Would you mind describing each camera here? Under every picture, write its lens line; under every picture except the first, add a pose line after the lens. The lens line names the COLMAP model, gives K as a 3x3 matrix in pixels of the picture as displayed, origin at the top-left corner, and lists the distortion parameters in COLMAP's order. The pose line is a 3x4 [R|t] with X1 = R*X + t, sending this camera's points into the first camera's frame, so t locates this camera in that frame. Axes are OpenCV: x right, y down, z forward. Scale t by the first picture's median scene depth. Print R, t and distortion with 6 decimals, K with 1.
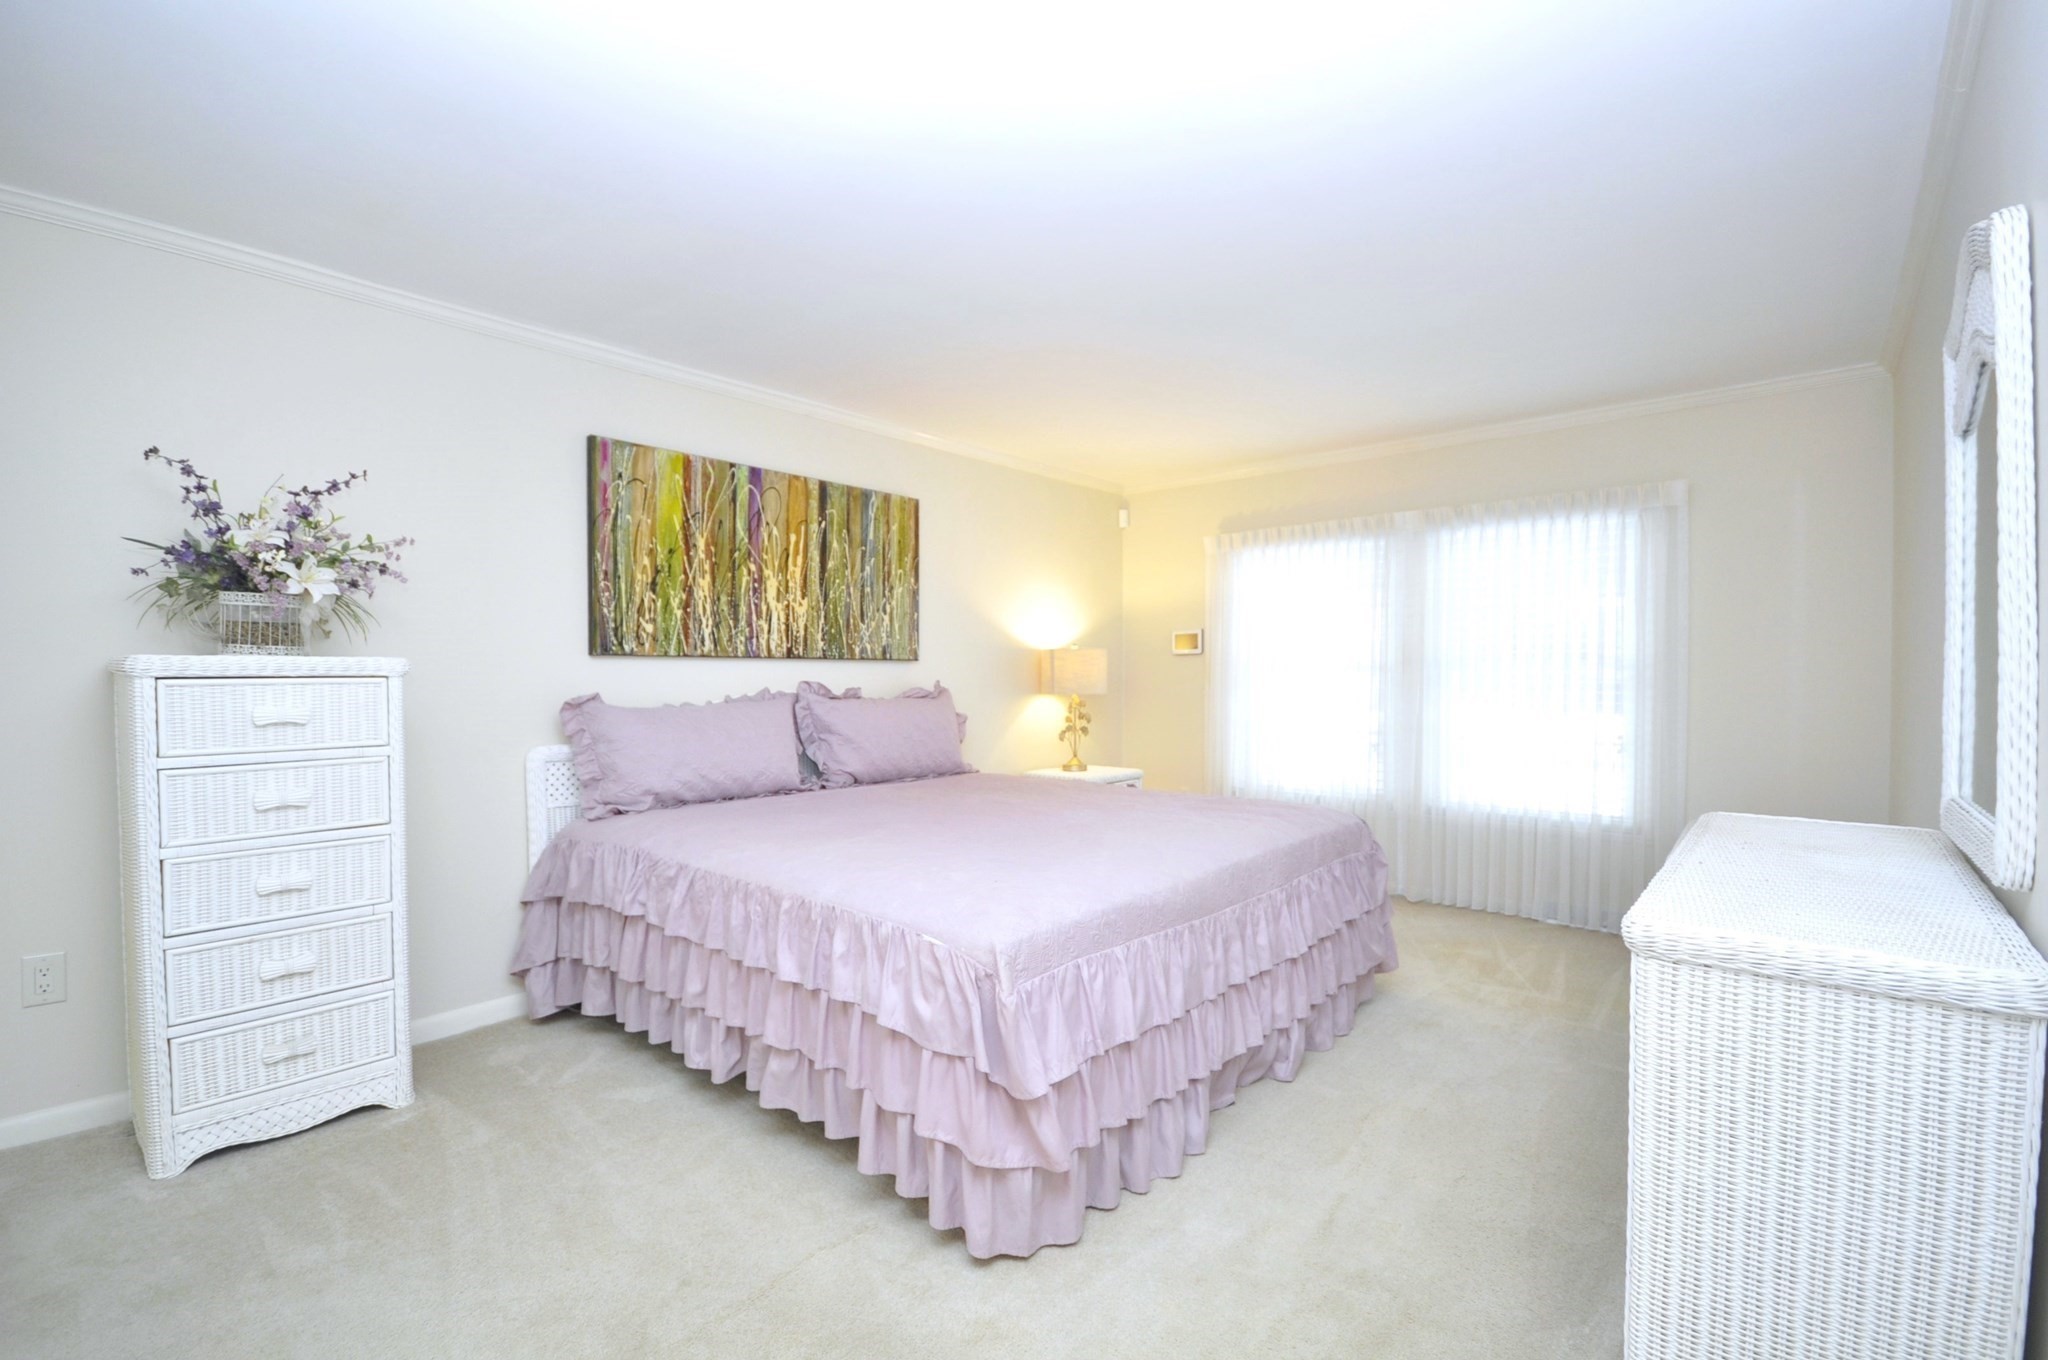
lens RADIAL K [[903.5, 0, 1034.8], [0, 903.5, 692.2], [0, 0, 1]] dist [0.001940, -0.004326]
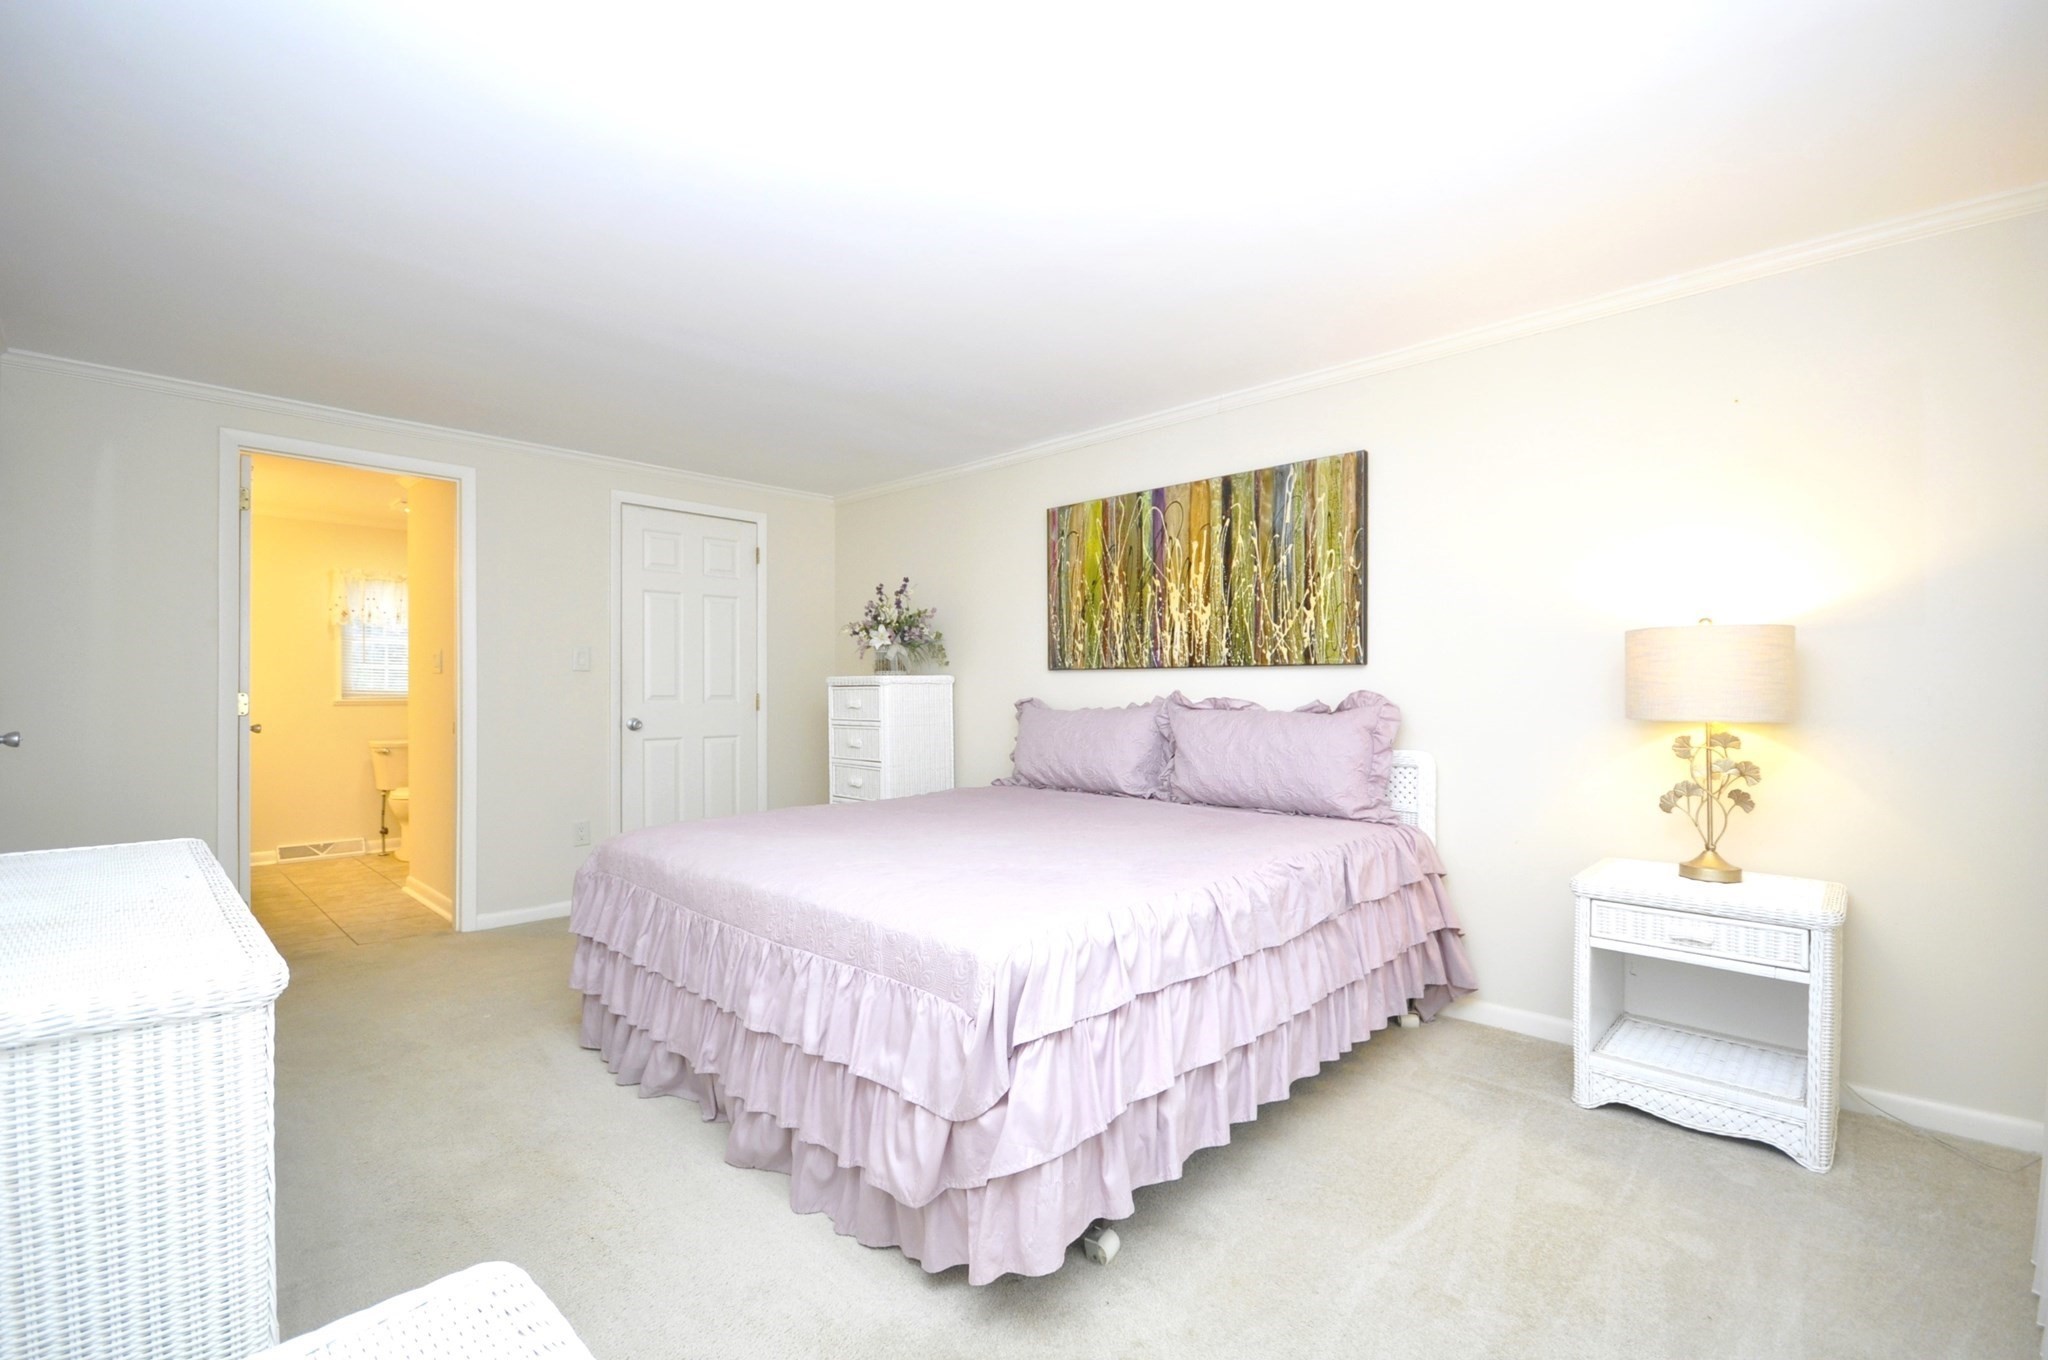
lens RADIAL K [[903.5, 0, 1035.3], [0, 903.5, 680.4], [0, 0, 1]] dist [0.001940, -0.004326]
pose [[-0.045744, -0.006320, -0.998933, 0.720416], [-0.016551, 0.999848, -0.005568, -0.014550], [0.998816, 0.016279, -0.045842, 0.865778]]
